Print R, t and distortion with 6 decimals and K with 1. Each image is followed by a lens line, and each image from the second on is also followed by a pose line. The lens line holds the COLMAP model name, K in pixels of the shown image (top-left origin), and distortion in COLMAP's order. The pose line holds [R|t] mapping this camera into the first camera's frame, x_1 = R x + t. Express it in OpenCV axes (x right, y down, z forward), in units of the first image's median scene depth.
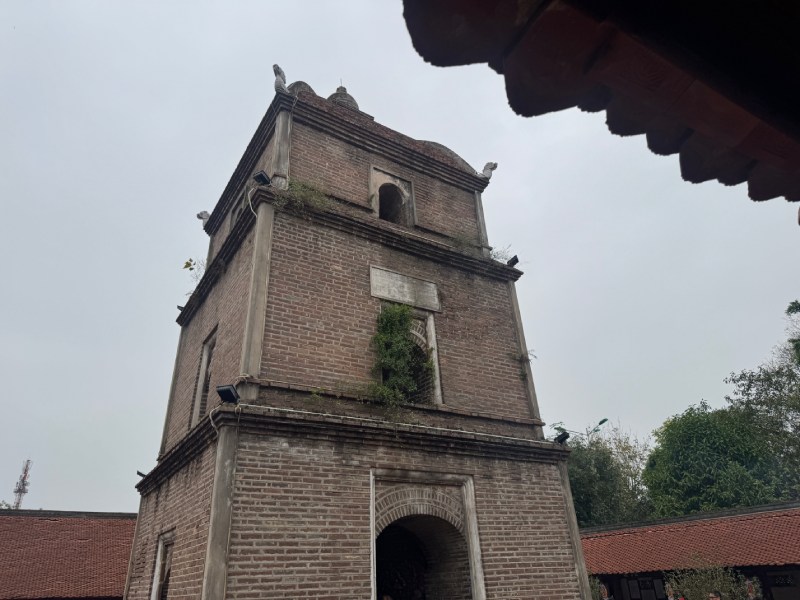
lens RADIAL K [[556.7, 0, 399.9], [0, 556.7, 300.0], [0, 0, 1]] dist [-0.069906, -0.002488]
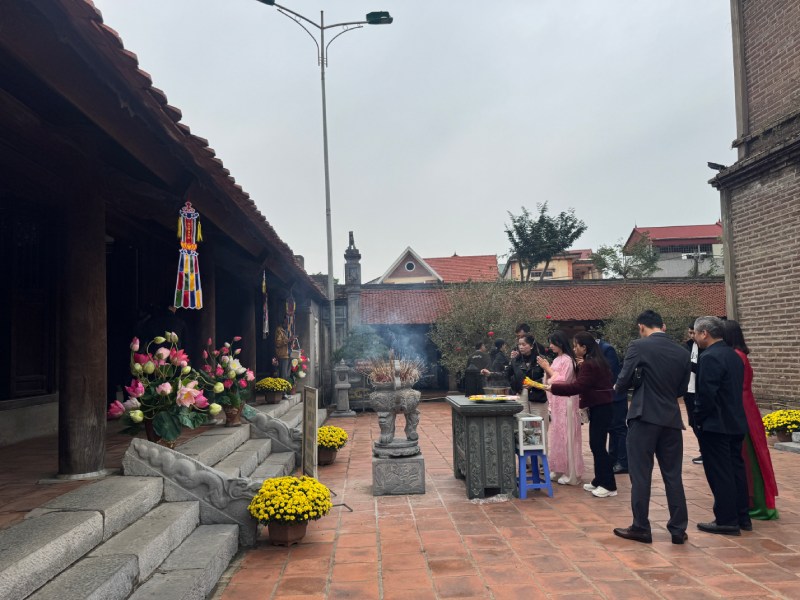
lens RADIAL K [[556.7, 0, 399.6], [0, 556.7, 300.2], [0, 0, 1]] dist [-0.069906, -0.002488]
pose [[-0.445696, -0.002580, -0.895181, 1.225915], [0.486558, 0.838690, -0.244666, 0.400918], [0.751410, -0.544604, -0.372545, 0.776756]]
